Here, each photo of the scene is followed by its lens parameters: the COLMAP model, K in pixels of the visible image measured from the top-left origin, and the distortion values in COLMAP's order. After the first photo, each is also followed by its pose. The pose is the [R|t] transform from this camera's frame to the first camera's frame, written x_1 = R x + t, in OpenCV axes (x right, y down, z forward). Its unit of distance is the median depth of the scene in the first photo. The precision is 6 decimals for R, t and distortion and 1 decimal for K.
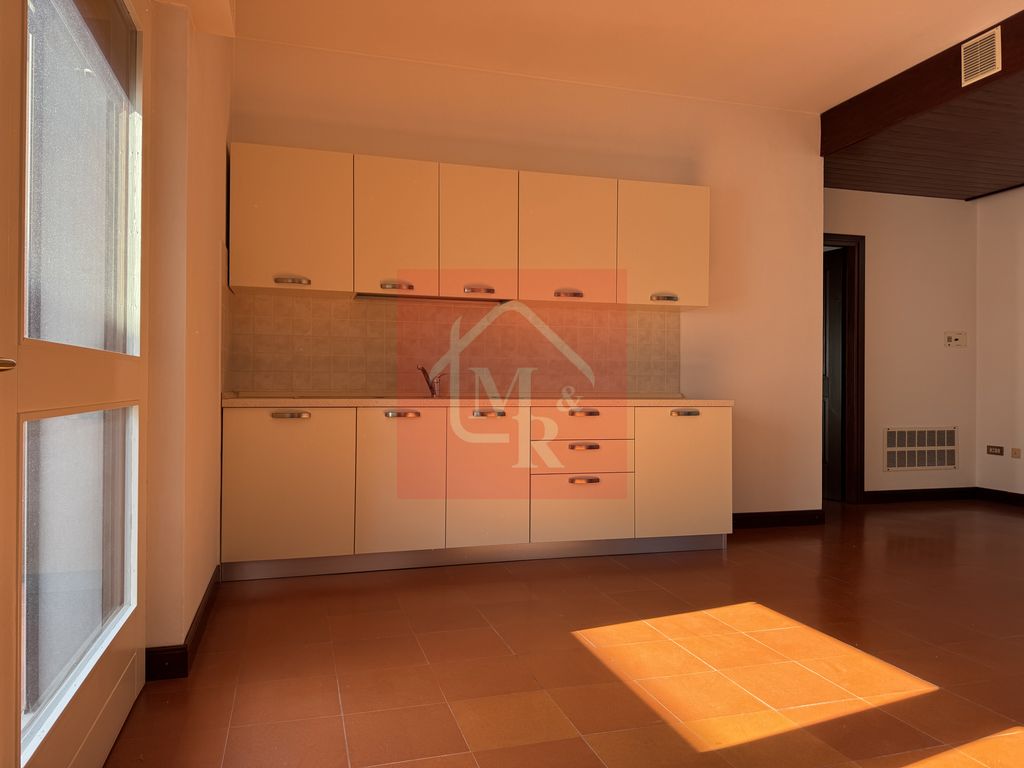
lens RADIAL K [[715.6, 0, 509.0], [0, 715.6, 388.1], [0, 0, 1]] dist [0.067356, -0.085981]
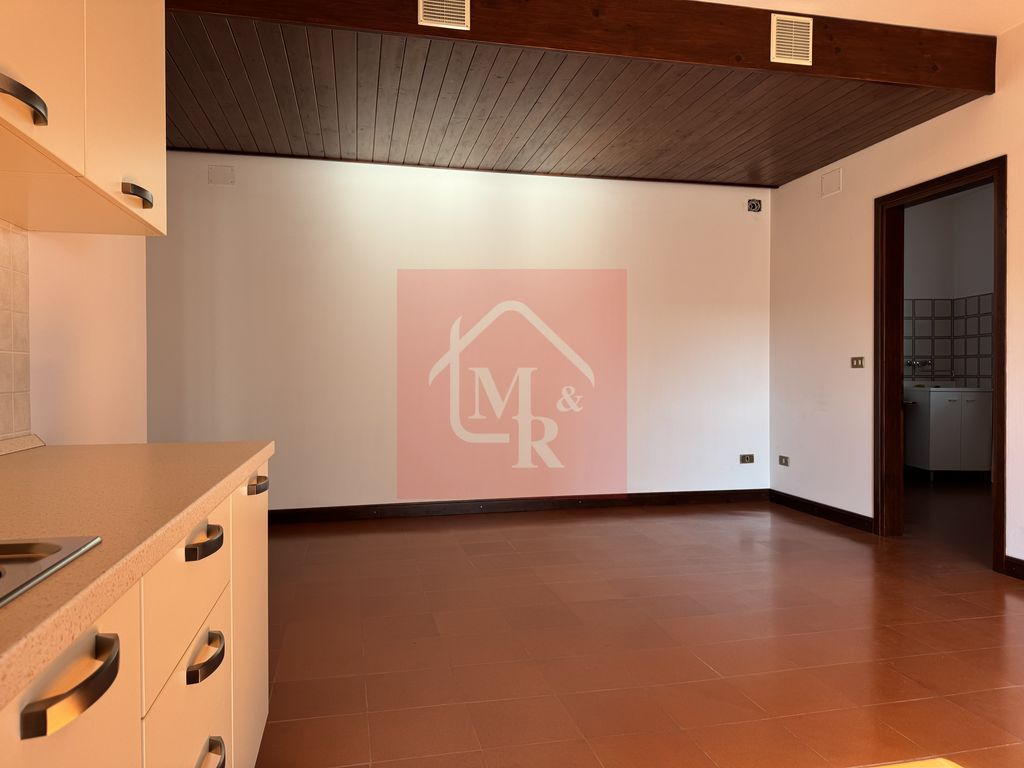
lens RADIAL K [[715.6, 0, 521.6], [0, 715.6, 380.4], [0, 0, 1]] dist [0.067356, -0.085981]
pose [[0.057385, -0.016802, 0.998211, -0.158641], [0.004591, 0.999852, 0.016566, -0.033133], [-0.998342, 0.003632, 0.057453, 0.776394]]
